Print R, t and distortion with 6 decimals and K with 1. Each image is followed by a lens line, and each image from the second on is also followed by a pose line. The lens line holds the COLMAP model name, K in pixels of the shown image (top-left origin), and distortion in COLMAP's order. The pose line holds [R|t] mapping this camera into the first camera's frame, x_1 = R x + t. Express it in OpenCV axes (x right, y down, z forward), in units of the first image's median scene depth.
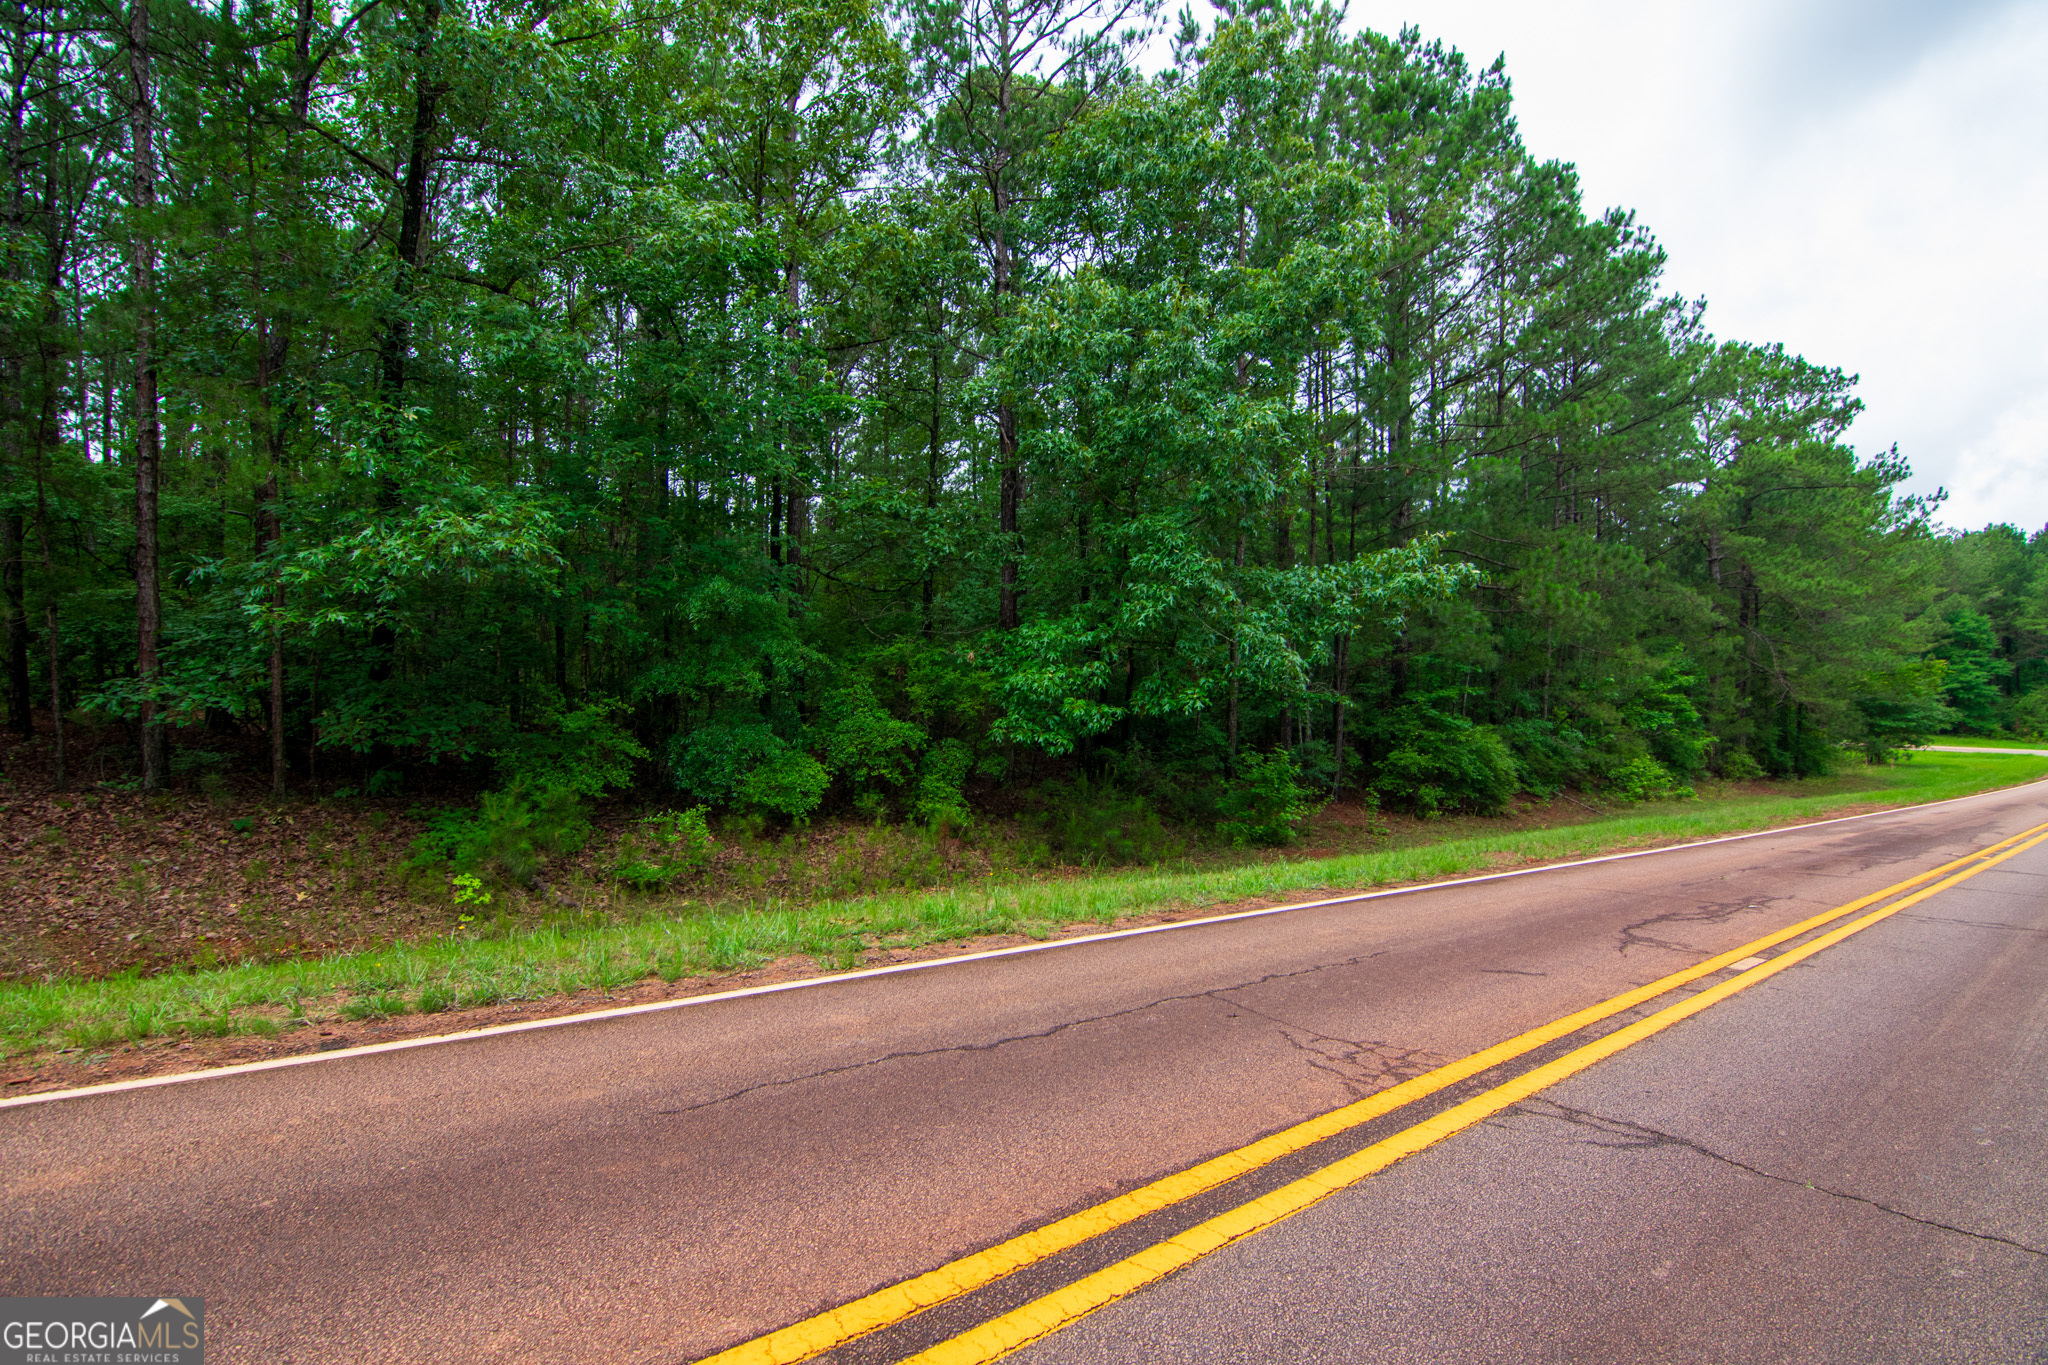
lens RADIAL K [[991.2, 0, 1033.2], [0, 991.2, 687.4], [0, 0, 1]] dist [-0.022950, -0.002414]
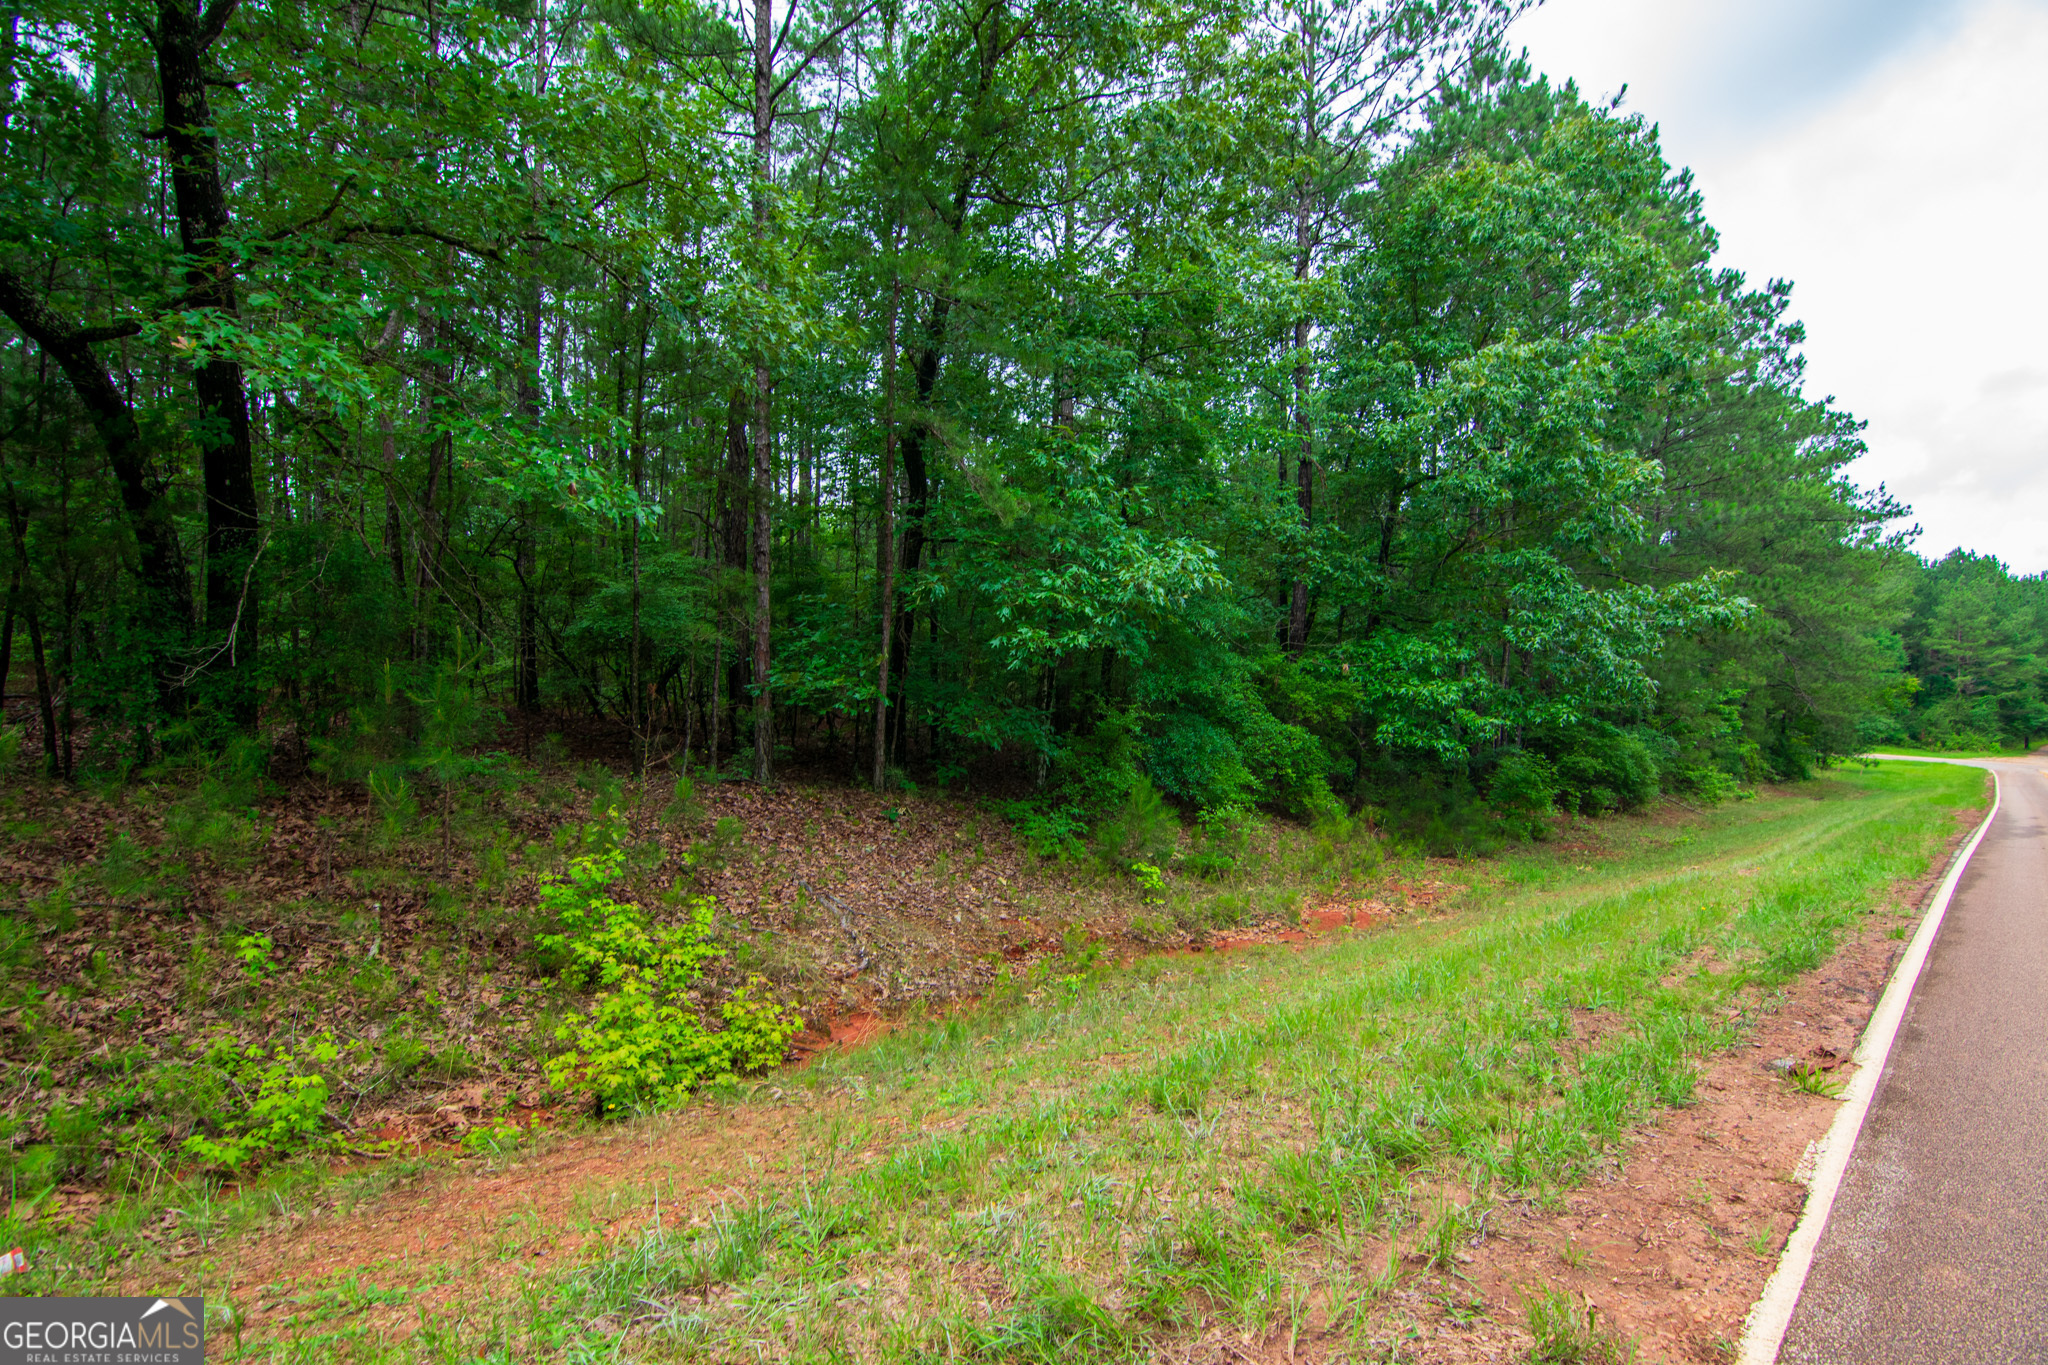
lens RADIAL K [[991.2, 0, 1017.9], [0, 991.2, 691.6], [0, 0, 1]] dist [-0.022950, -0.002414]
pose [[0.996084, 0.022120, 0.085603, -0.206429], [-0.023421, 0.999624, 0.014232, -0.004821], [-0.085256, -0.016181, 0.996228, -0.028807]]
